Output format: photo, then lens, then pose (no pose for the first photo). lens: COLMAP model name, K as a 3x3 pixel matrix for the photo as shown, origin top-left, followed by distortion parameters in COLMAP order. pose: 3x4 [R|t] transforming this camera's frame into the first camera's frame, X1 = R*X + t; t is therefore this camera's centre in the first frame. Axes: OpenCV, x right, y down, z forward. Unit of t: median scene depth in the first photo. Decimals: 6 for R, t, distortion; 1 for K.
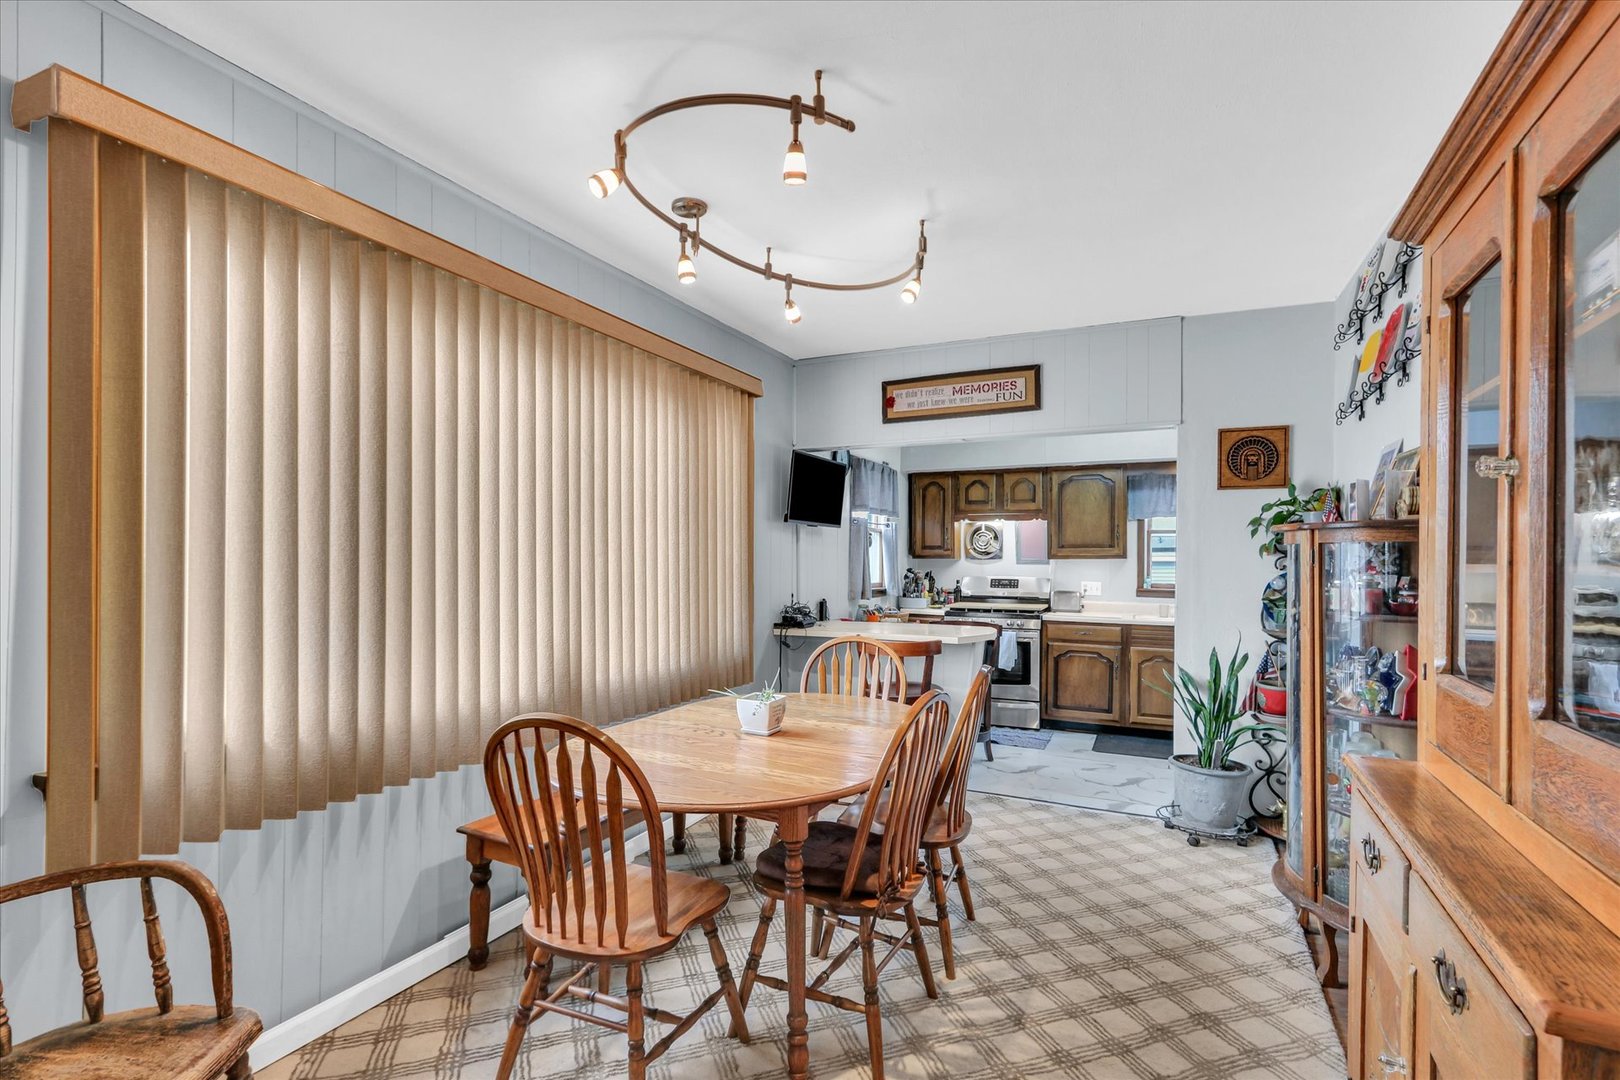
lens RADIAL K [[752.3, 0, 811.3], [0, 752.3, 555.8], [0, 0, 1]] dist [0.000733, 0.000005]
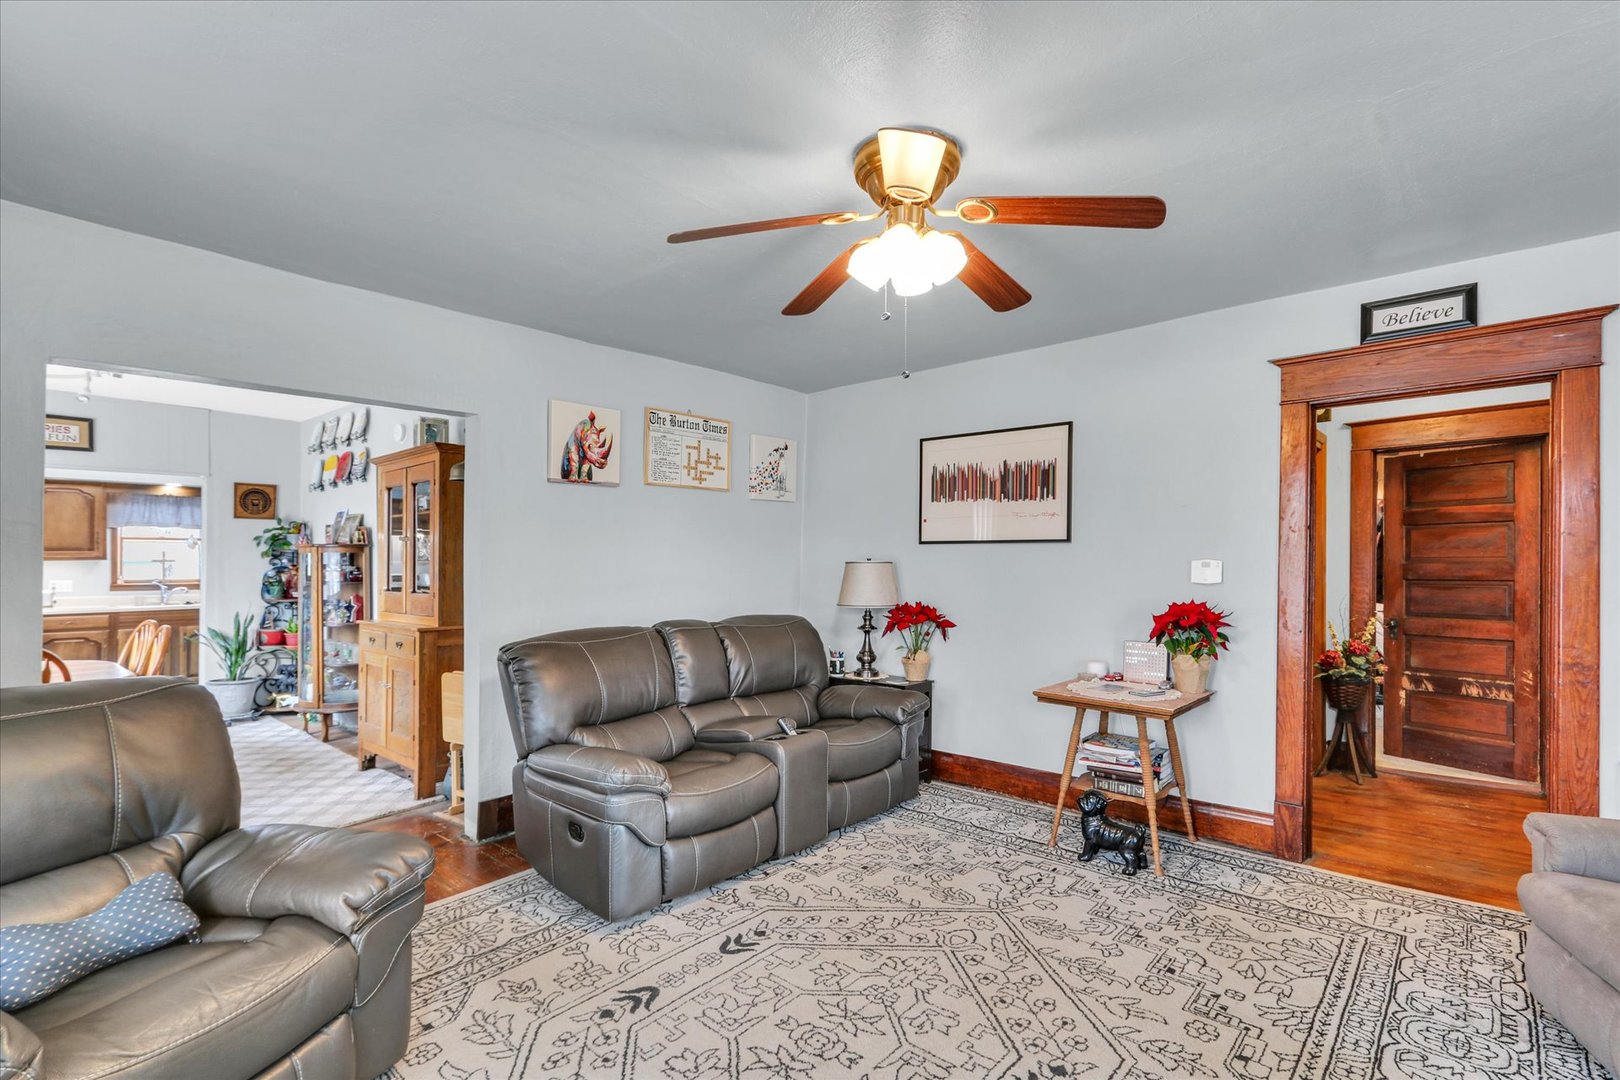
lens RADIAL K [[752.3, 0, 811.3], [0, 752.3, 555.8], [0, 0, 1]] dist [0.000733, 0.000005]
pose [[0.258506, 0.000084, 0.966010, -0.759545], [-0.000262, 1.000000, -0.000016, -0.004951], [-0.966010, -0.000249, 0.258506, -0.686806]]
